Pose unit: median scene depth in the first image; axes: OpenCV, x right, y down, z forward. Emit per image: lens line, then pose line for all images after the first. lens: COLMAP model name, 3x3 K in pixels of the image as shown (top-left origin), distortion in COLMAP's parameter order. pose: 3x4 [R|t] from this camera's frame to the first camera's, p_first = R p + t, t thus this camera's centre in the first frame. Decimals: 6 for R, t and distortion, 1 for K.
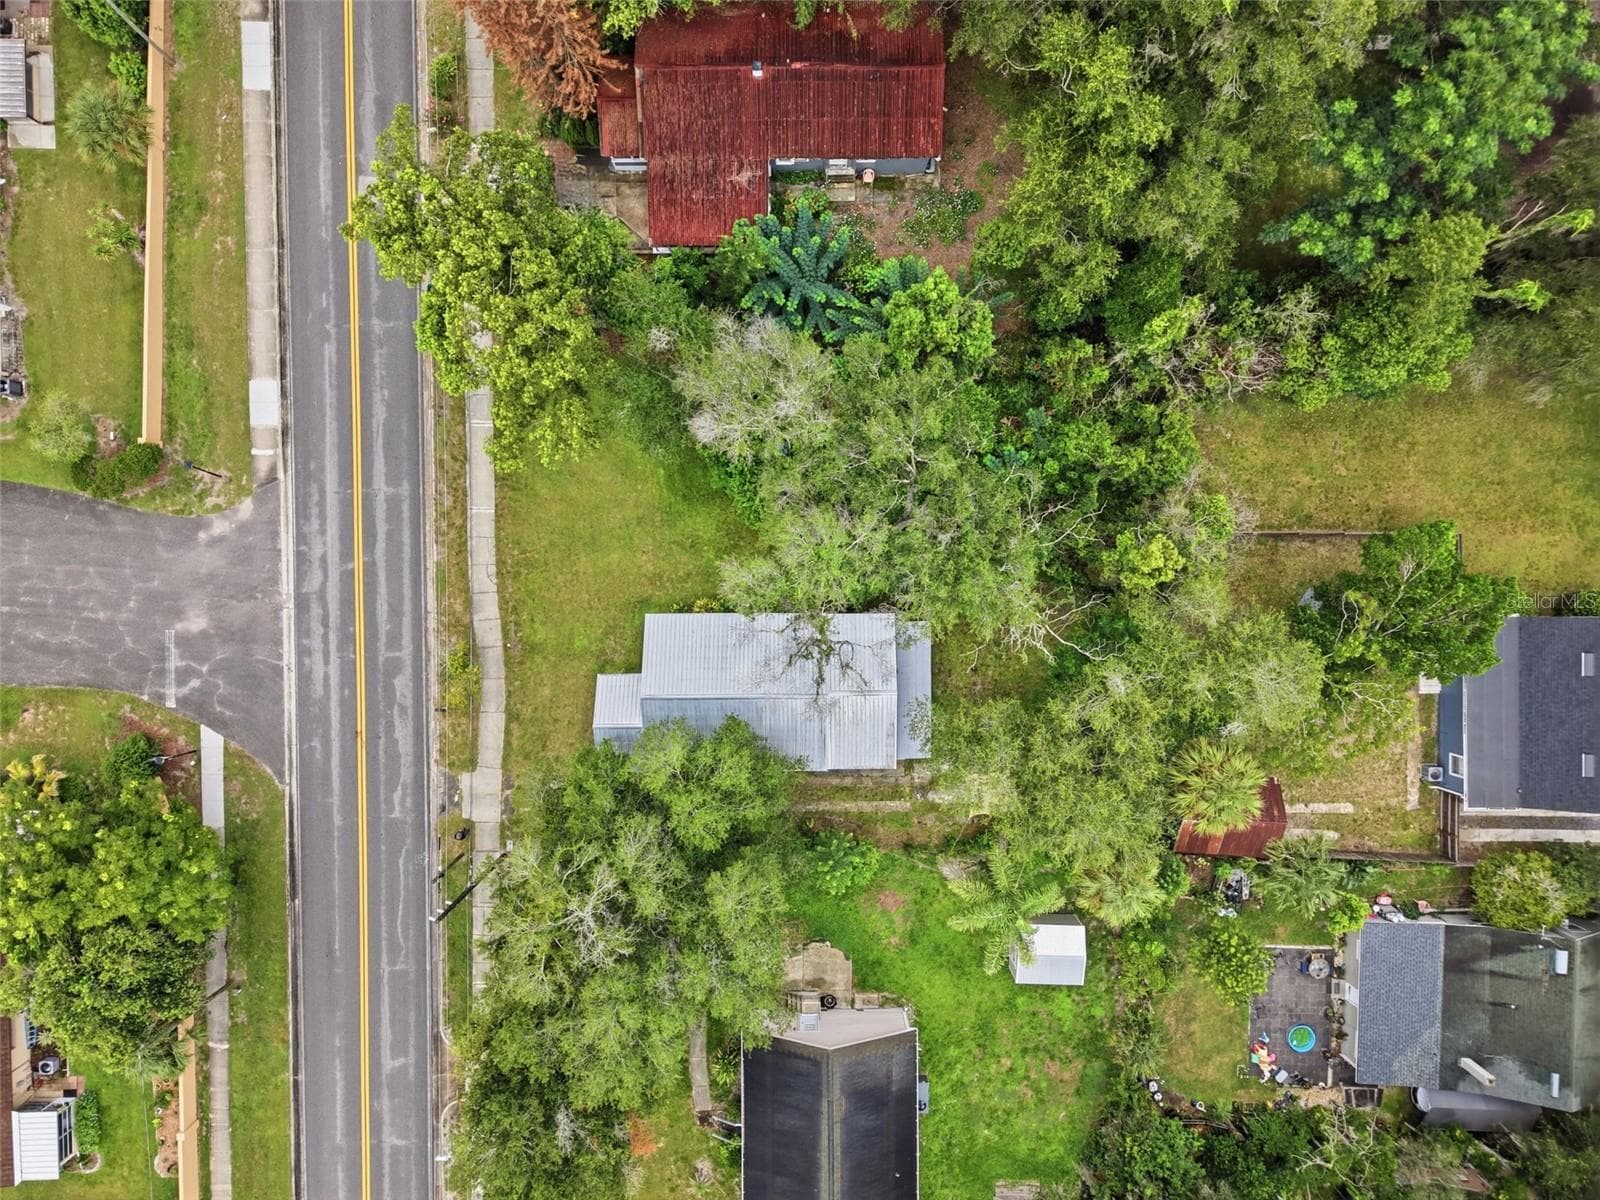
lens RADIAL K [[1069.5, 0, 797.5], [0, 1069.5, 593.9], [0, 0, 1]] dist [0.025742, -0.025670]
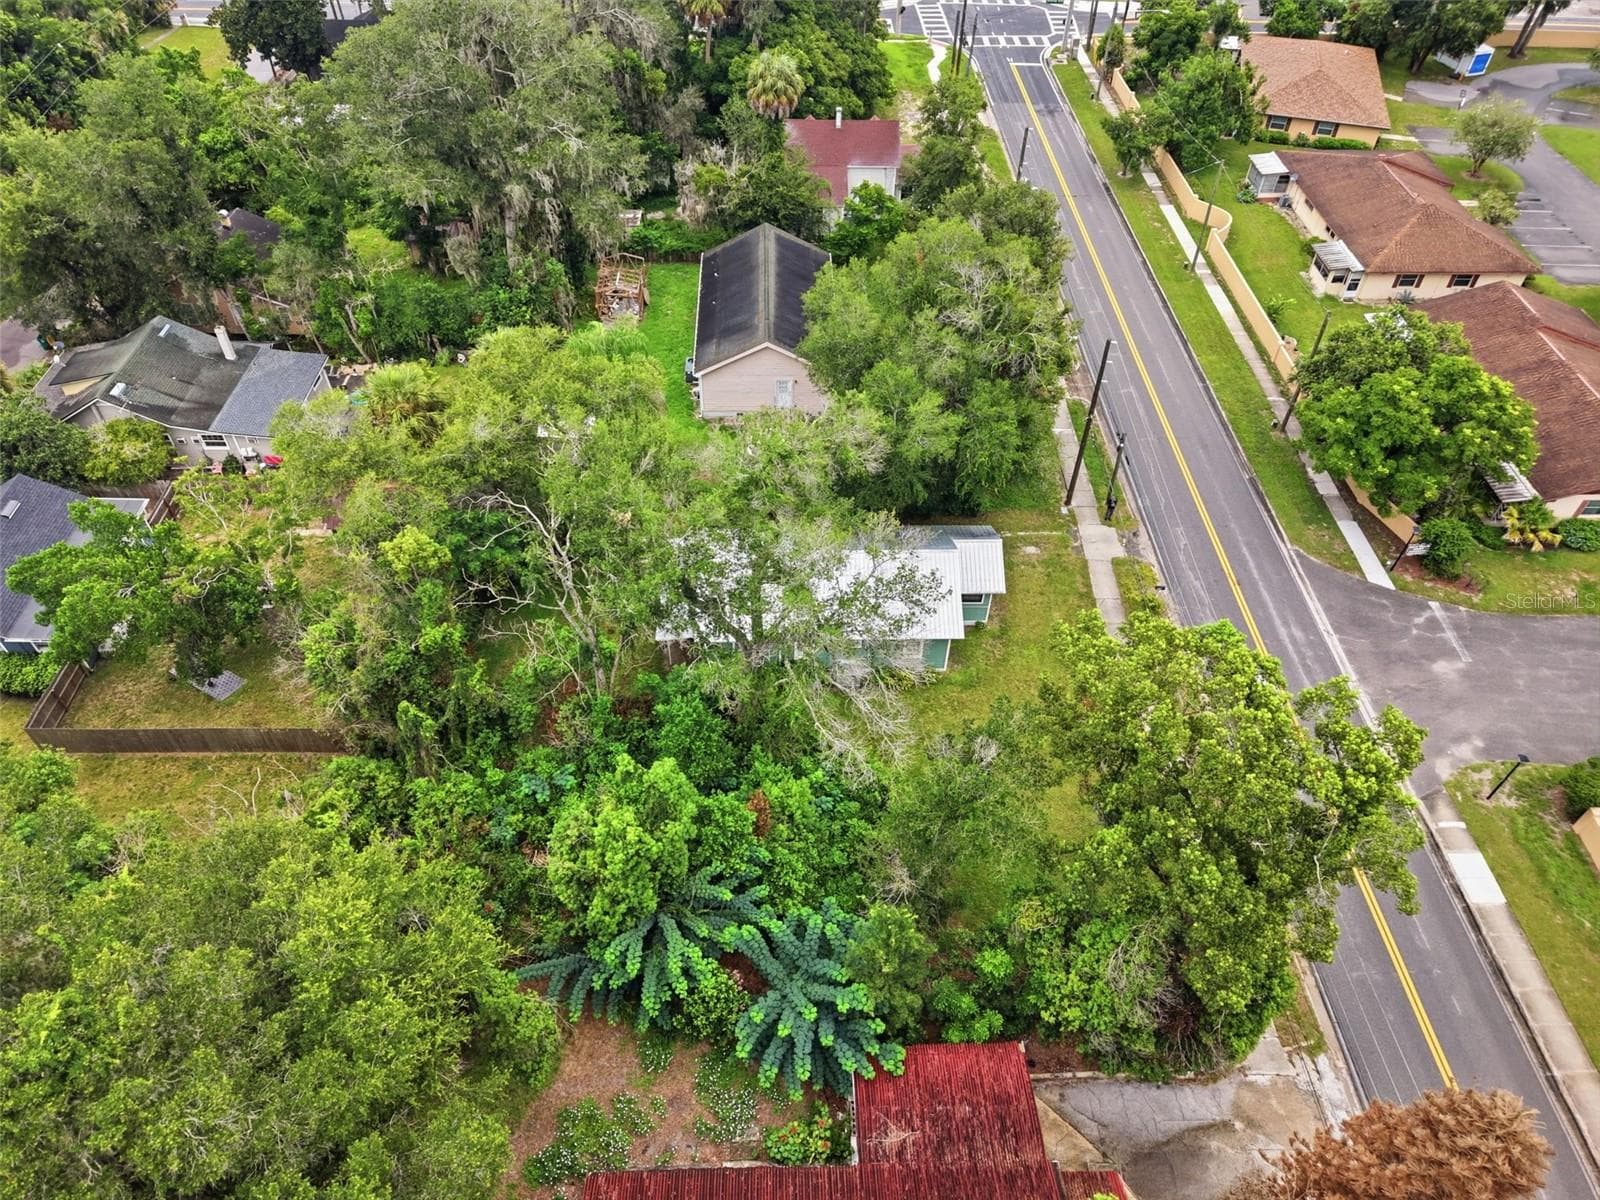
lens RADIAL K [[1069.5, 0, 800.9], [0, 1069.5, 604.3], [0, 0, 1]] dist [0.025742, -0.025670]
pose [[-0.999719, 0.003797, -0.023394, 0.019481], [-0.018611, -0.736918, 0.675726, -0.552812], [-0.014673, 0.675971, 0.736782, 0.284605]]
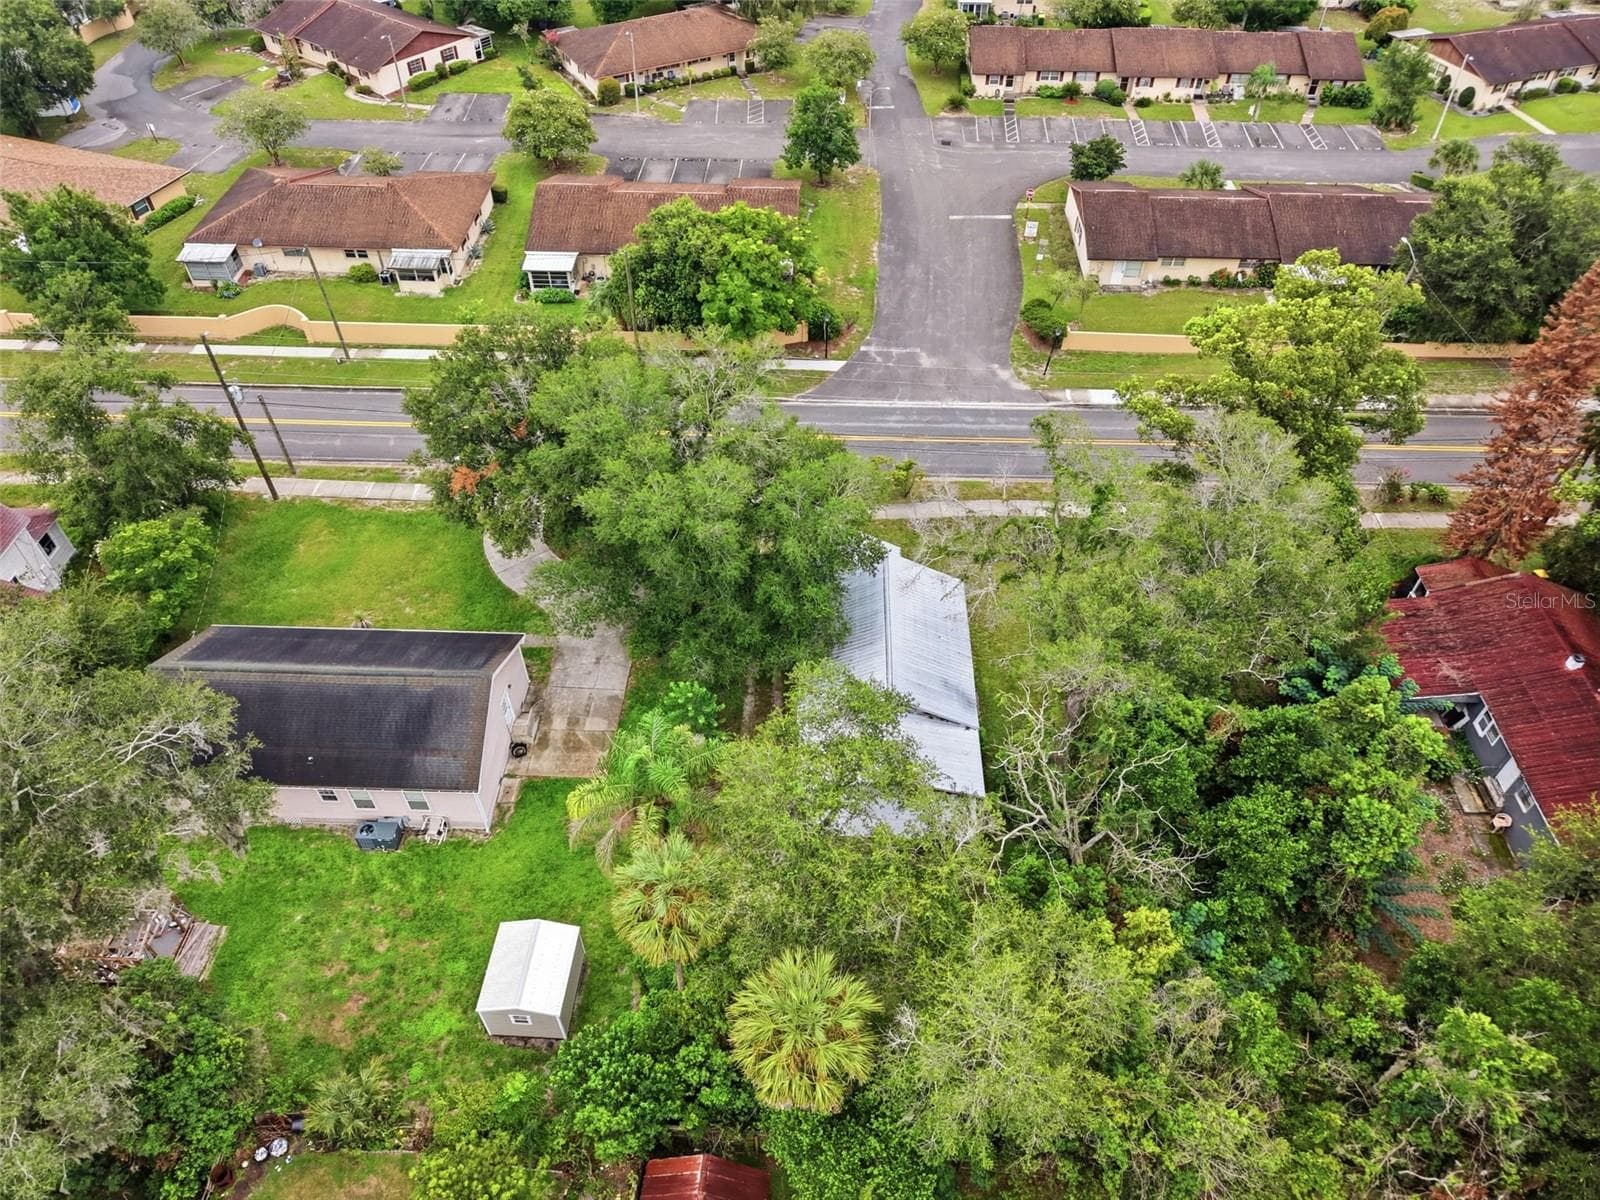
lens RADIAL K [[1069.5, 0, 805.8], [0, 1069.5, 602.0], [0, 0, 1]] dist [0.025742, -0.025670]
pose [[-0.035149, 0.715522, -0.697705, 0.536753], [-0.998828, -0.048401, 0.000682, 0.155615], [-0.033281, 0.696912, 0.716384, 0.294396]]
